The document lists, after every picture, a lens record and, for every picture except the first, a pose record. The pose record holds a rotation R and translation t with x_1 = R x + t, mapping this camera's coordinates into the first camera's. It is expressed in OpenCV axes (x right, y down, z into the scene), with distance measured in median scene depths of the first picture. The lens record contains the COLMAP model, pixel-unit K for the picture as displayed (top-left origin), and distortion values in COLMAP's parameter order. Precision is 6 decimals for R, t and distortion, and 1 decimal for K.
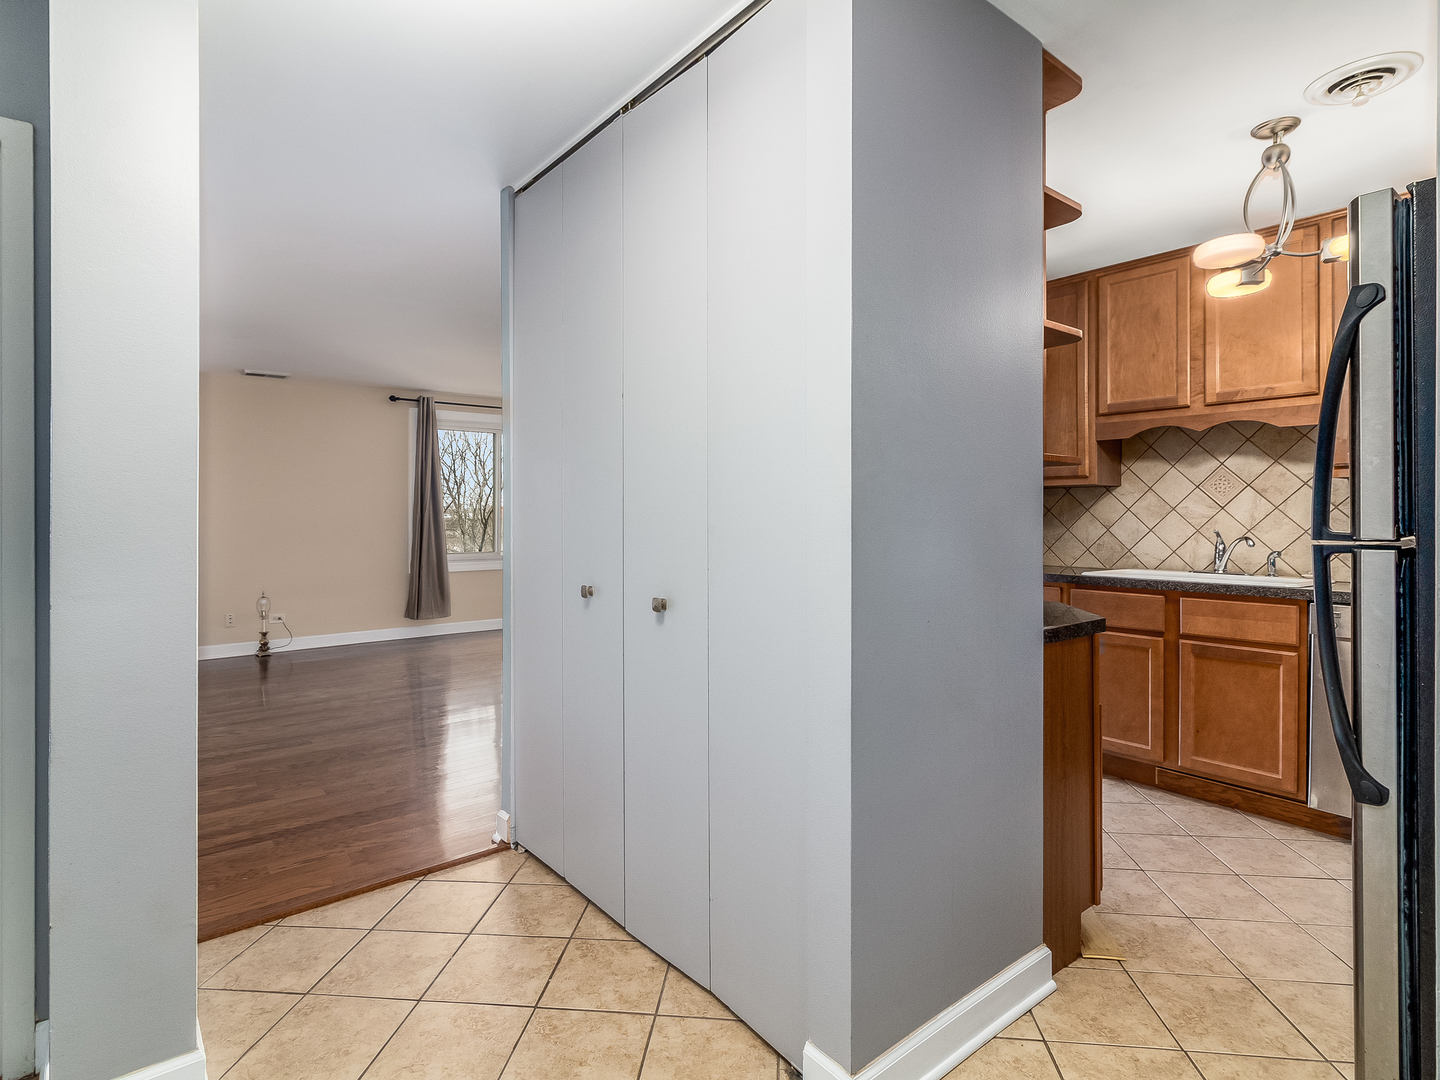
lens RADIAL K [[767.8, 0, 710.2], [0, 767.8, 507.2], [0, 0, 1]] dist [0.000654, 0.001132]
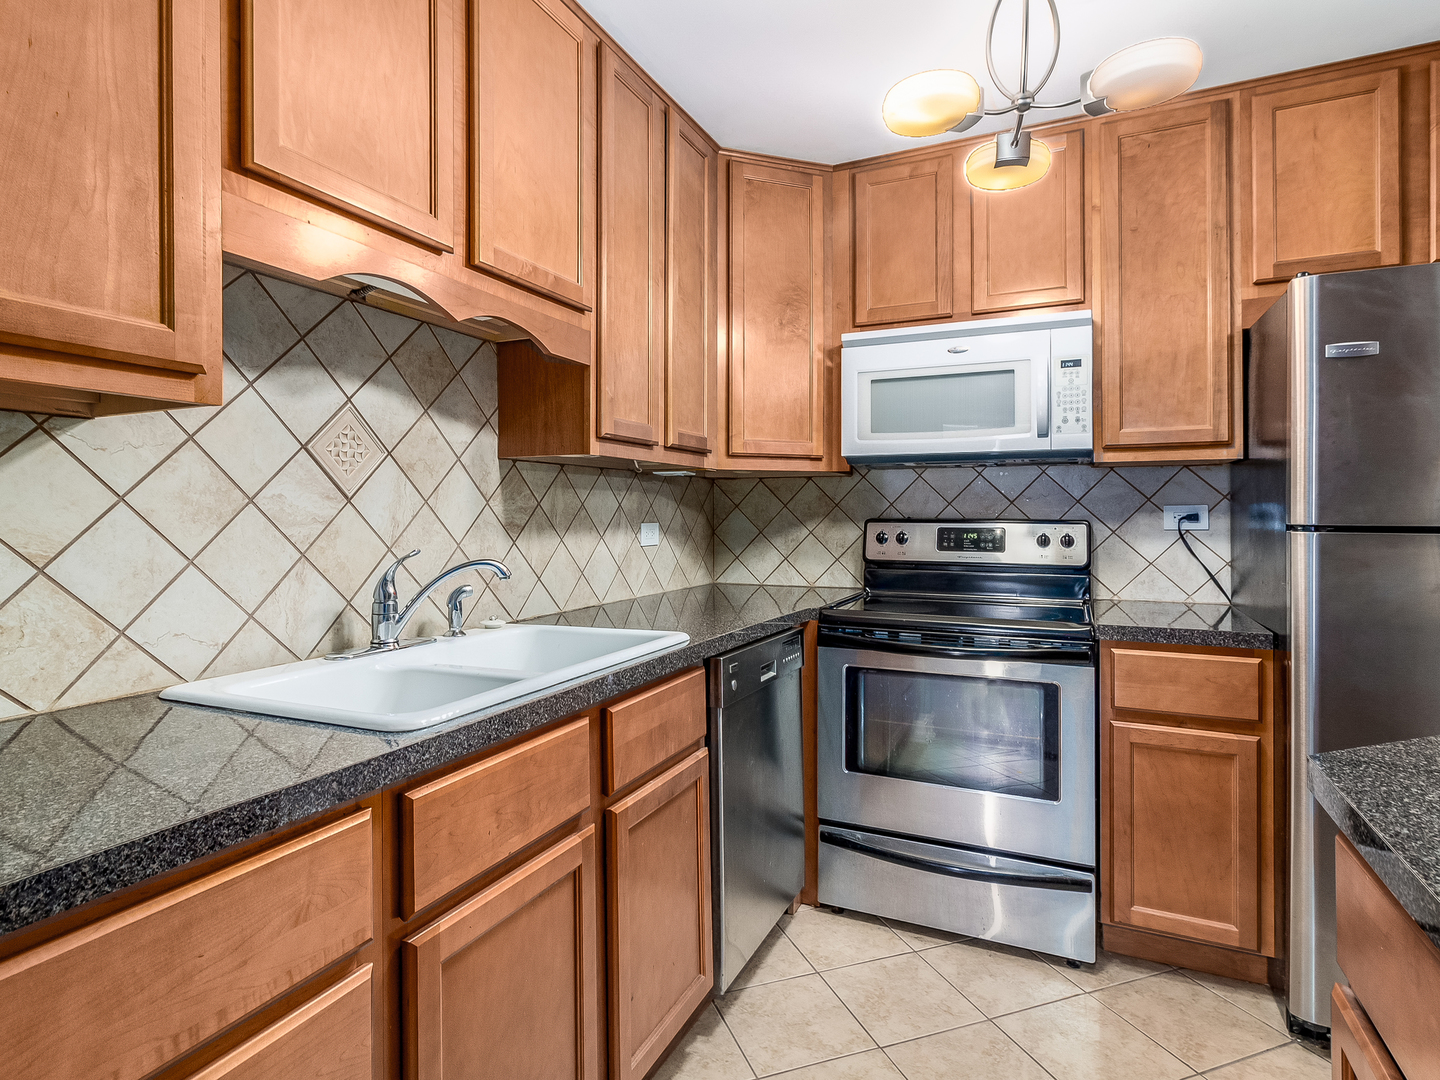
lens RADIAL K [[767.8, 0, 710.2], [0, 767.8, 507.2], [0, 0, 1]] dist [0.000654, 0.001132]
pose [[-0.445207, 0.012825, 0.895336, 0.176827], [-0.001303, 0.999887, -0.014970, 0.010696], [-0.895427, -0.007832, -0.445140, 0.967796]]
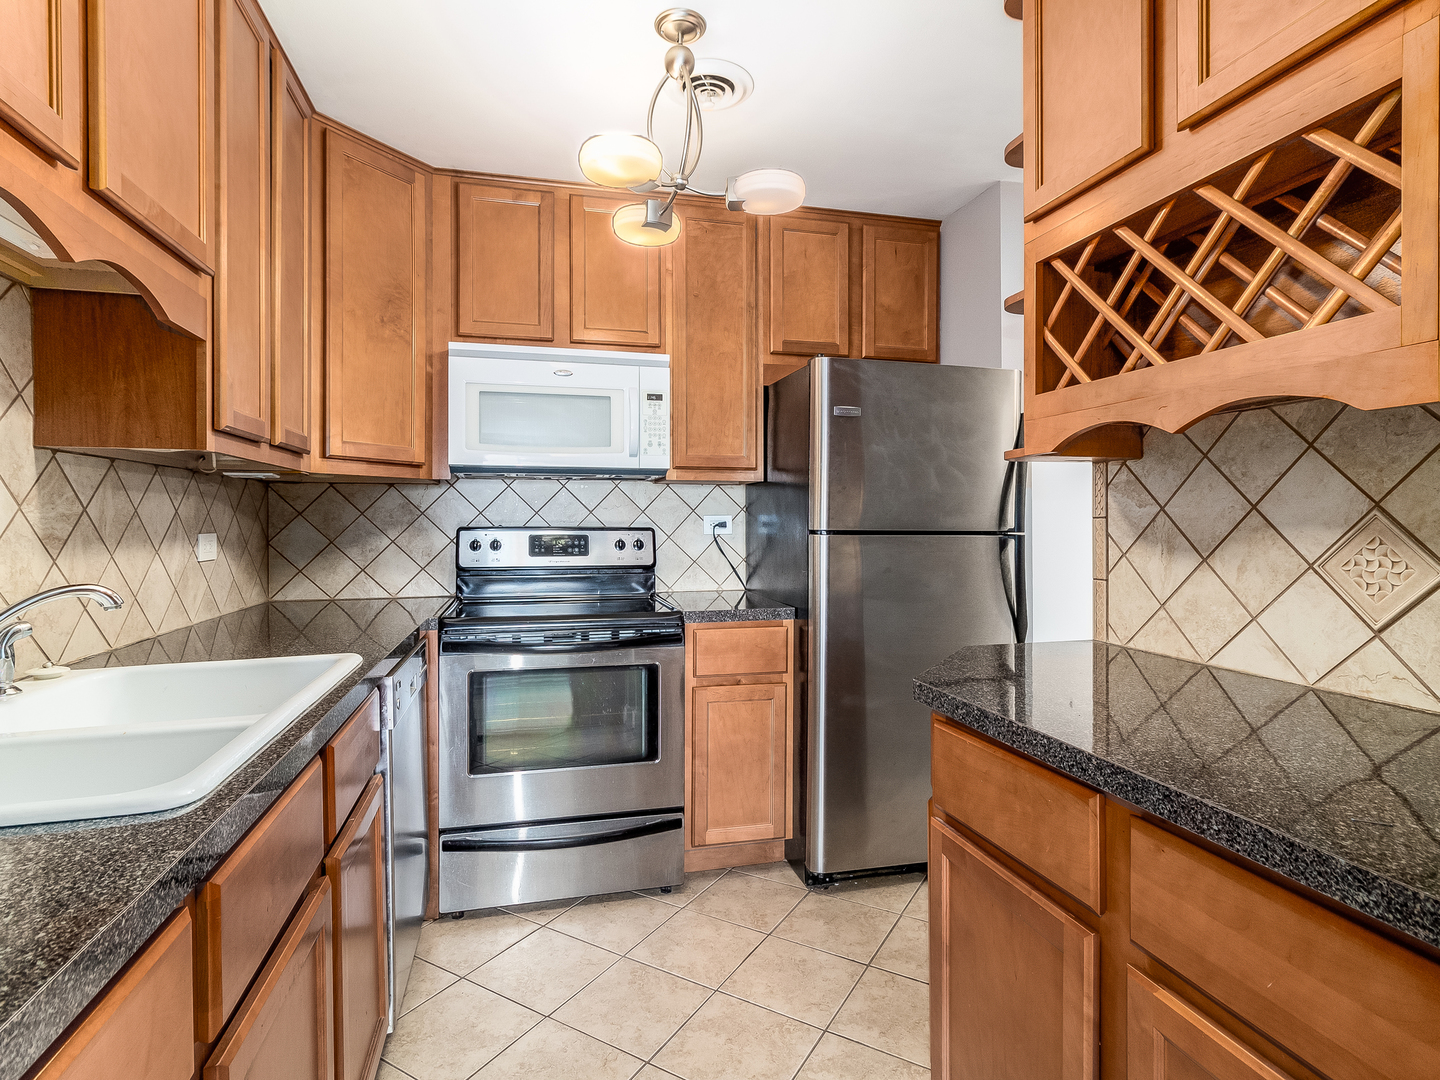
lens RADIAL K [[746.7, 0, 713.4], [0, 746.7, 523.2], [0, 0, 1]] dist [0.000125, 0.001525]
pose [[-0.912002, 0.003829, 0.410168, 0.249594], [0.002819, 0.999991, -0.003067, 0.009742], [-0.410176, -0.001641, -0.912005, 1.065984]]
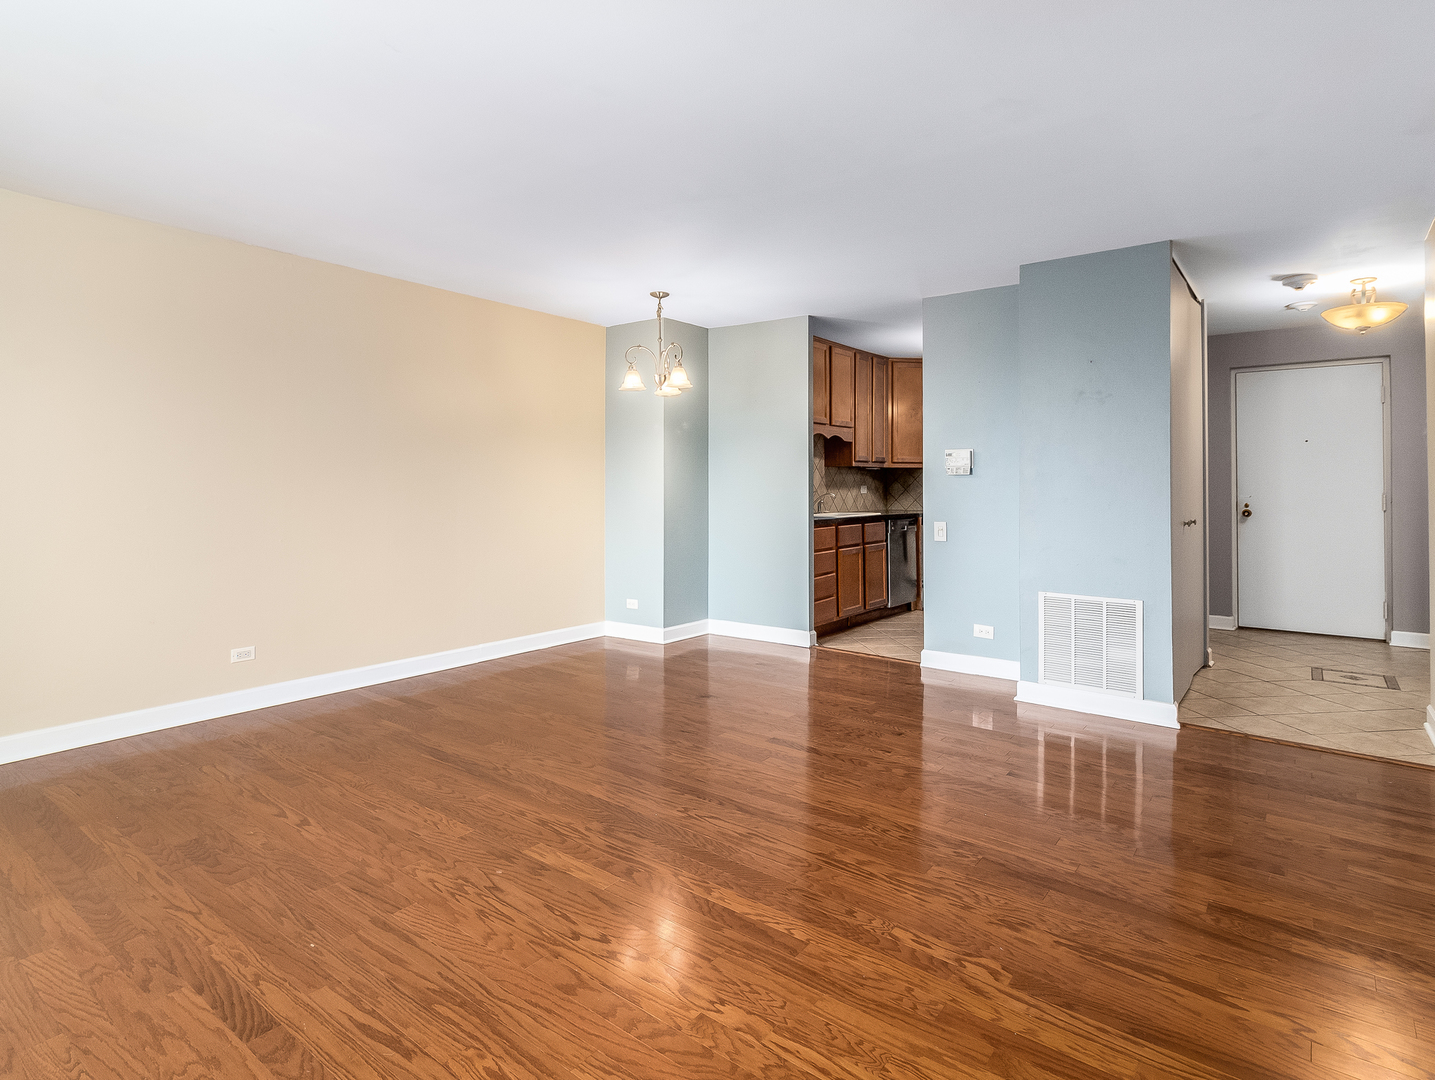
lens RADIAL K [[777.1, 0, 710.9], [0, 777.1, 469.4], [0, 0, 1]] dist [-0.000439, 0.000367]
pose [[-0.244929, 0.018561, 0.969363, -1.043673], [-0.006862, 0.999759, -0.020877, 0.017375], [-0.969517, -0.011765, -0.244743, 1.591519]]
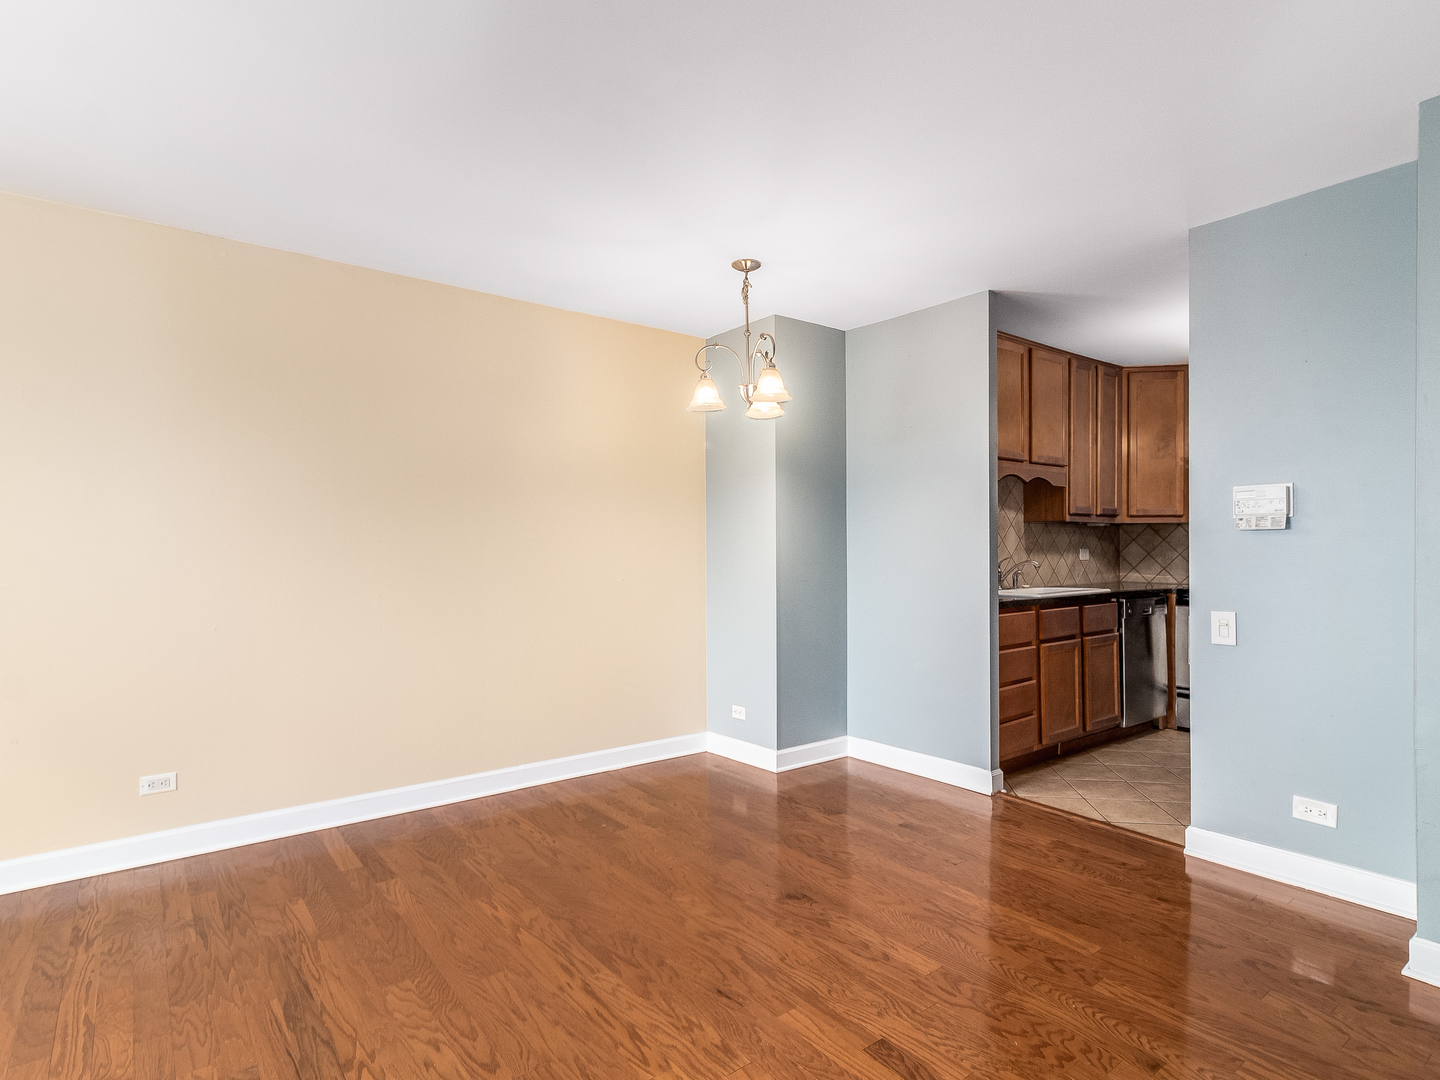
lens RADIAL K [[763.3, 0, 716.3], [0, 763.3, 548.3], [0, 0, 1]] dist [0.002357, 0.000690]
pose [[0.013863, 0.000965, 0.999903, -0.617375], [-0.001615, 0.999998, -0.000943, 0.015633], [-0.999903, -0.001602, 0.013865, 1.378277]]
